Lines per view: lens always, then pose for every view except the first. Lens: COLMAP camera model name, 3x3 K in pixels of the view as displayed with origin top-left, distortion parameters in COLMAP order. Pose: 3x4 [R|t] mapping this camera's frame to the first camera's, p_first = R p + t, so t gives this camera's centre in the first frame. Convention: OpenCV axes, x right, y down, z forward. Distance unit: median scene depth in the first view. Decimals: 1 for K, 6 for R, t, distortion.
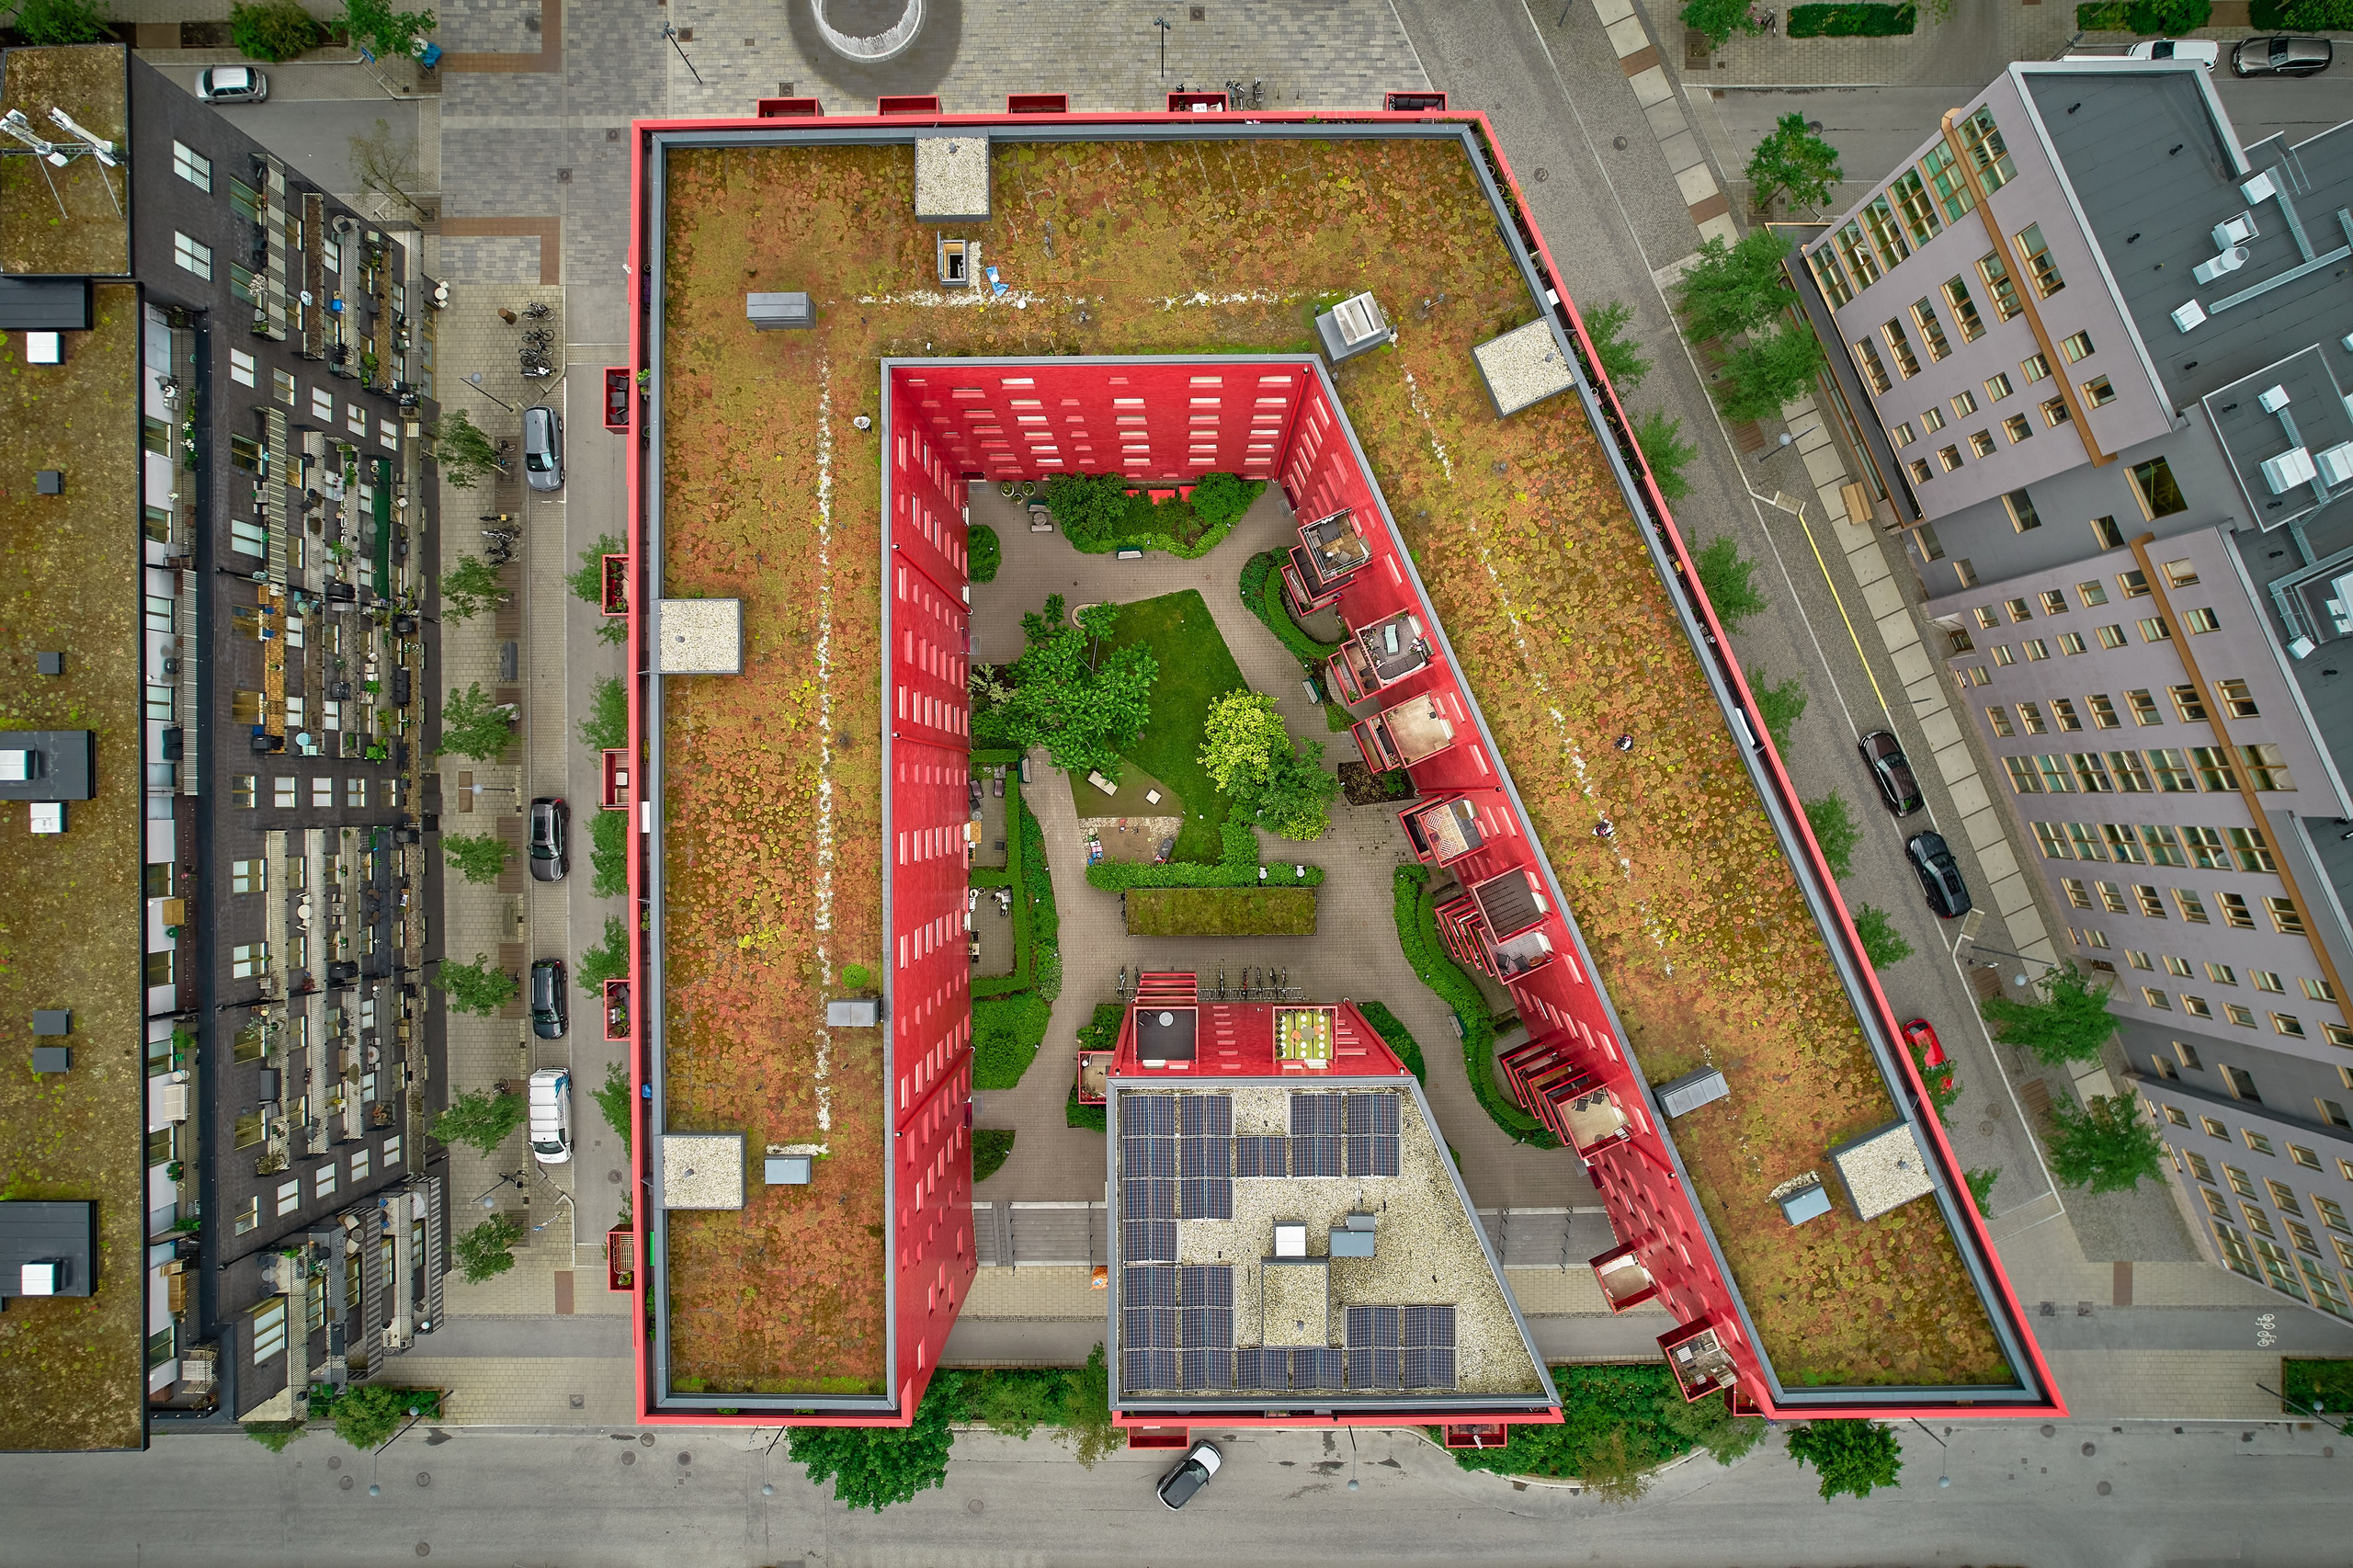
lens RADIAL K [[1507.8, 0, 1184.0], [0, 1507.8, 792.3], [0, 0, 1]] dist [-0.075522, 0.066561]
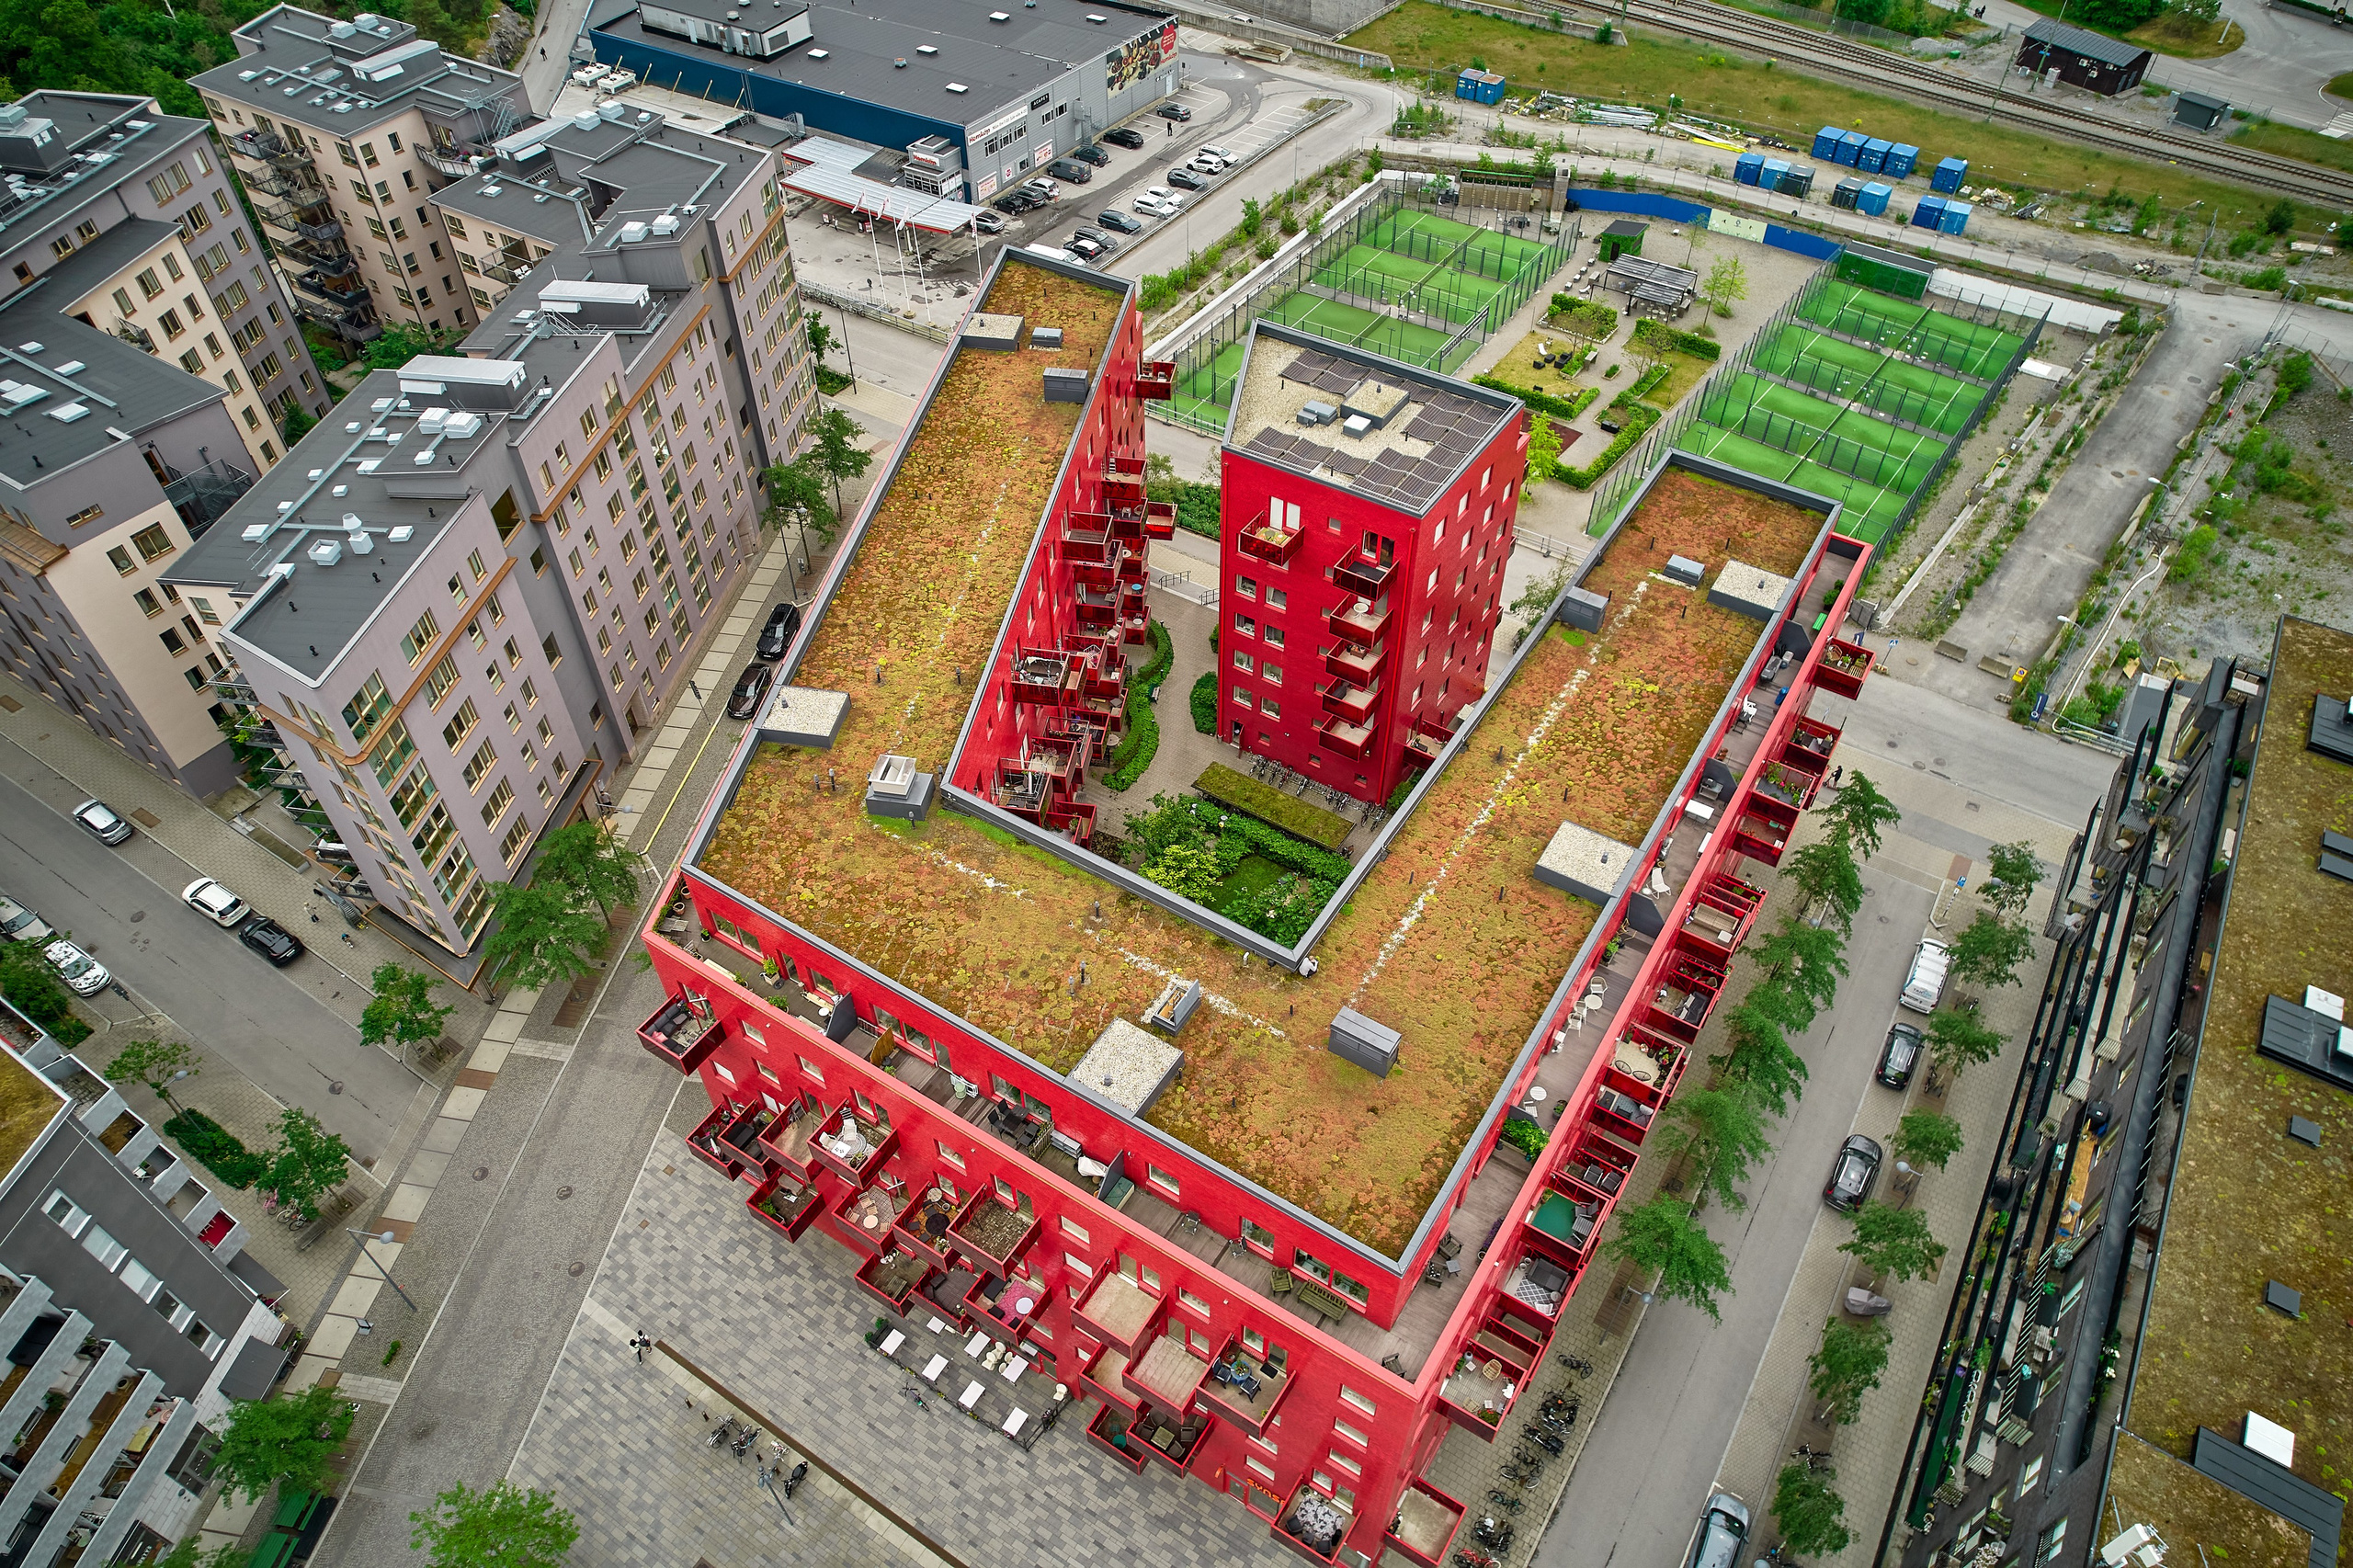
lens RADIAL K [[1507.8, 0, 1173.2], [0, 1507.8, 796.2], [0, 0, 1]] dist [-0.075522, 0.066561]
pose [[-0.836344, -0.387674, 0.387605, -0.462207], [0.548165, -0.599896, 0.582786, -0.819075], [0.006591, 0.699881, 0.714229, 0.234012]]
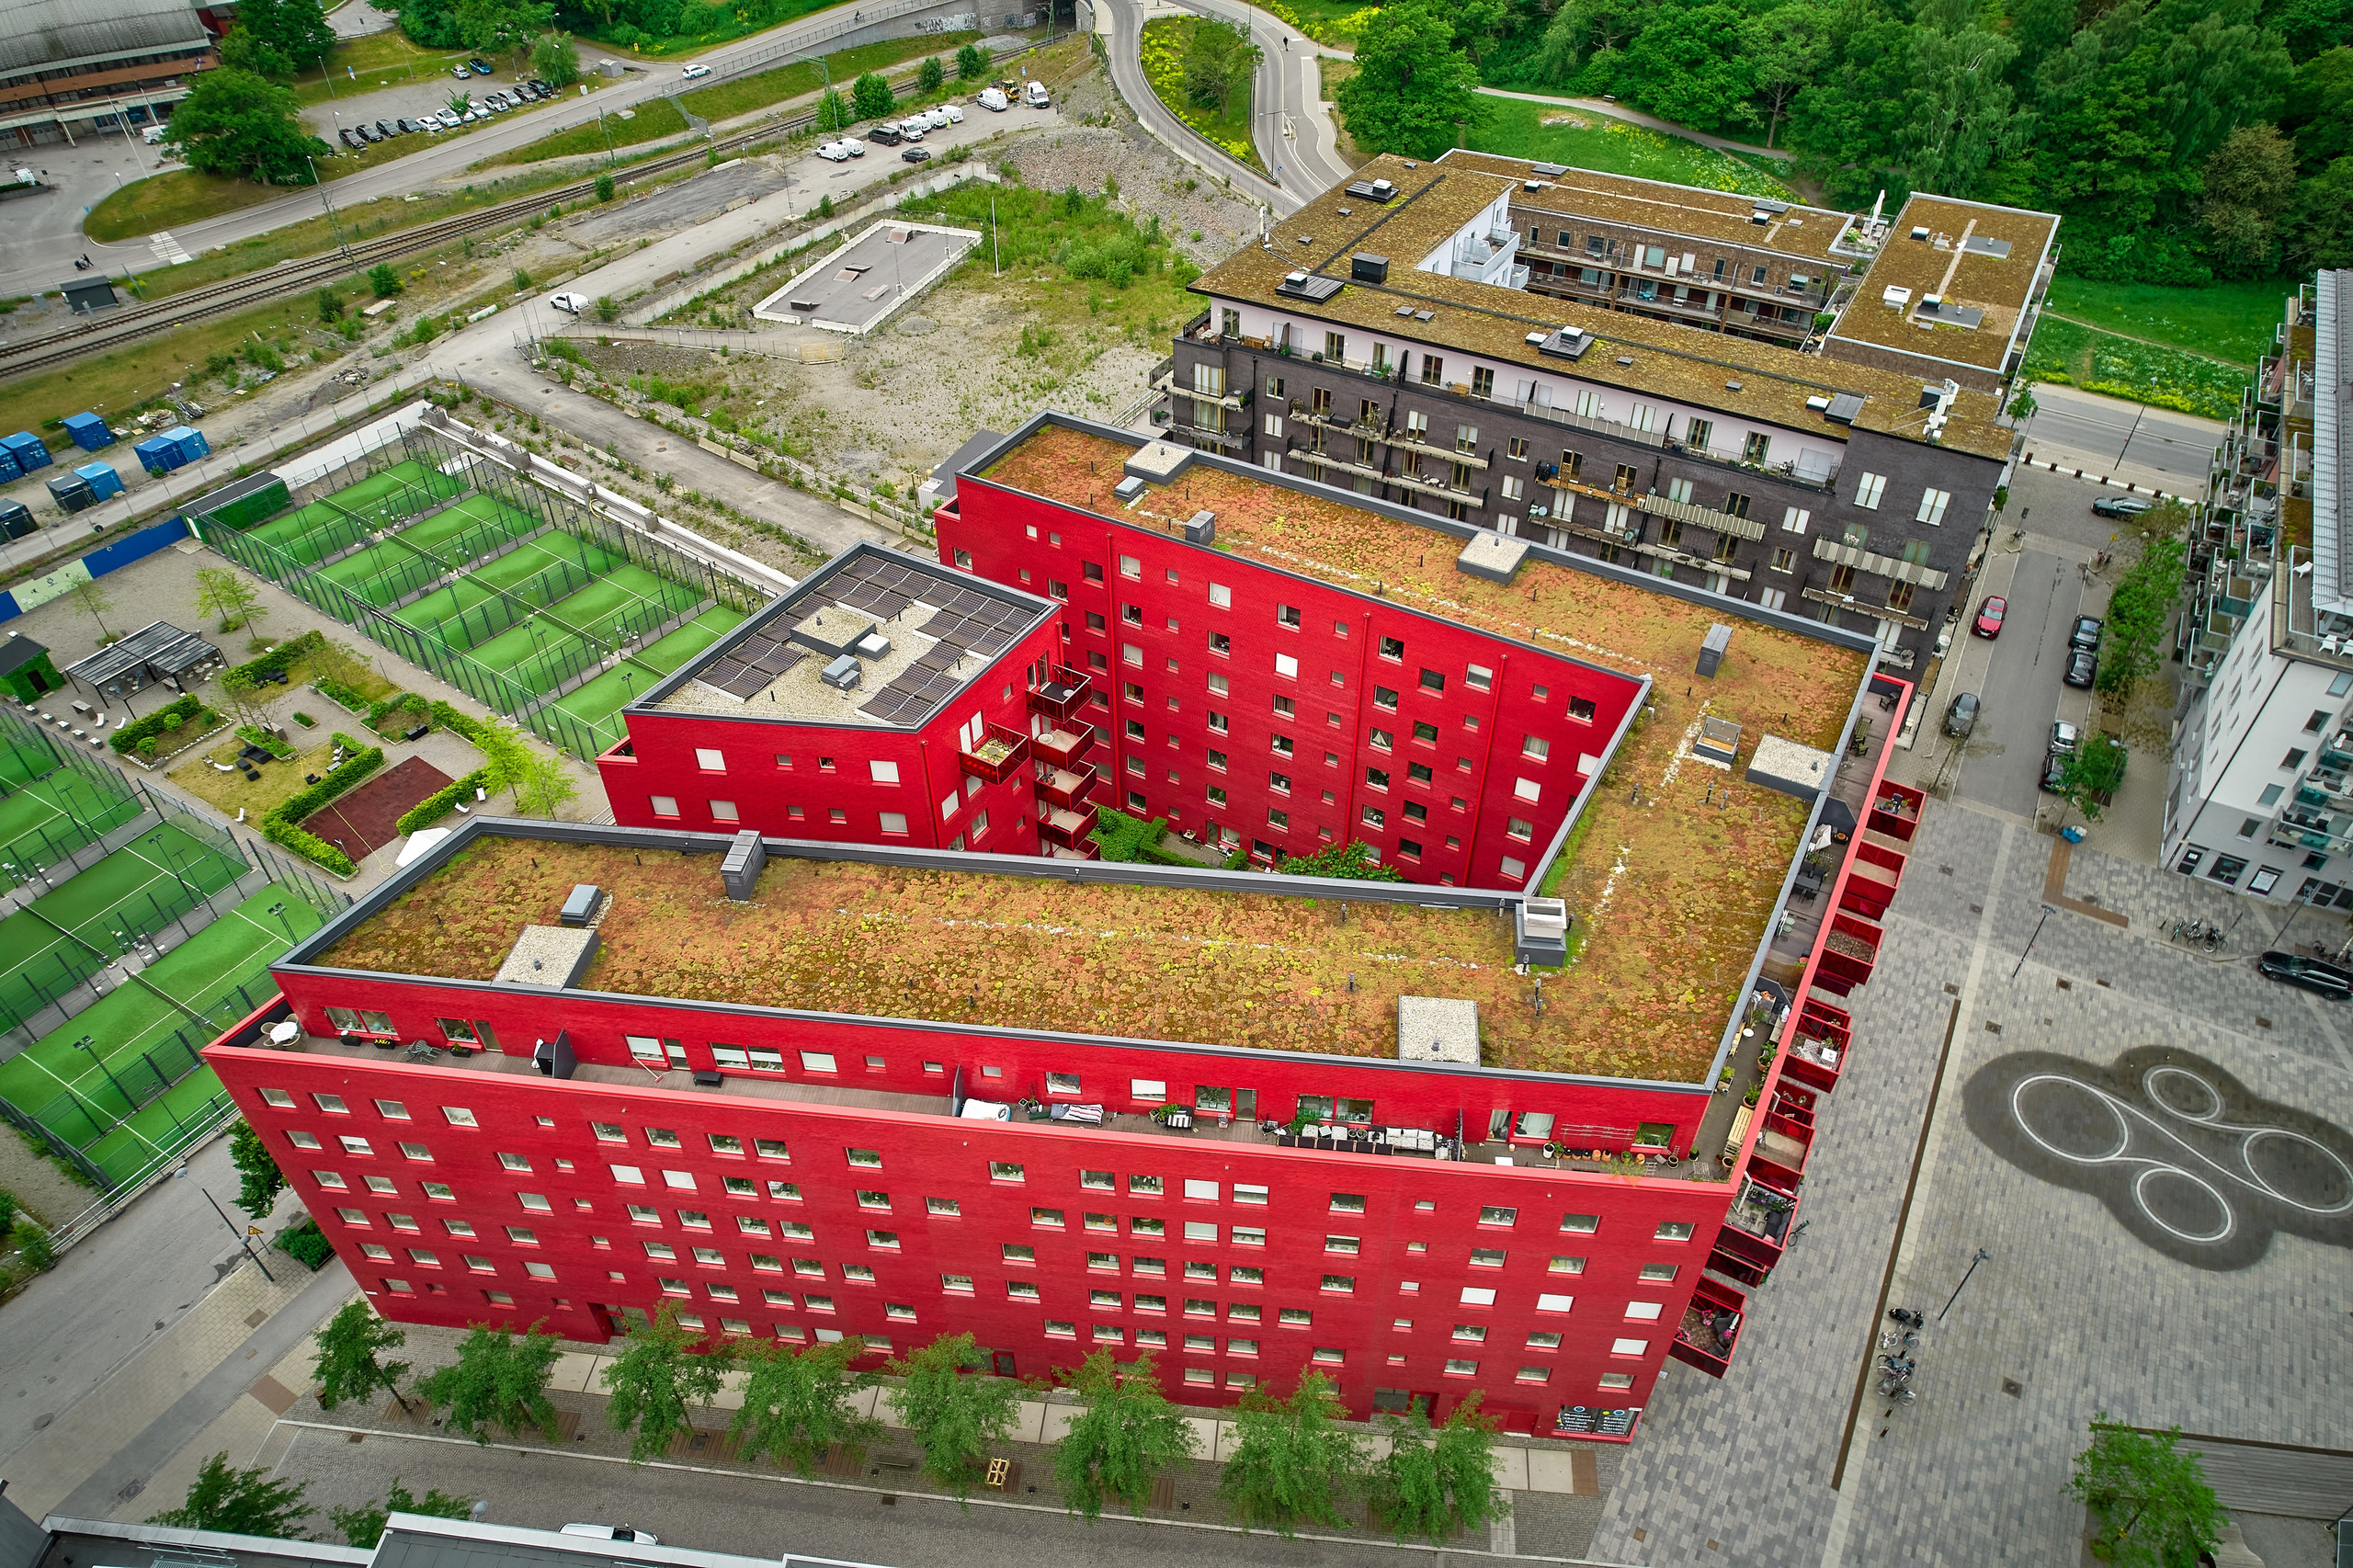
lens RADIAL K [[1507.8, 0, 1180.6], [0, 1507.8, 794.2], [0, 0, 1]] dist [-0.075522, 0.066561]
pose [[-0.507873, 0.565465, -0.649857, 0.830702], [-0.861400, -0.326916, 0.388736, -0.457947], [0.007368, 0.757216, 0.653124, 0.262330]]
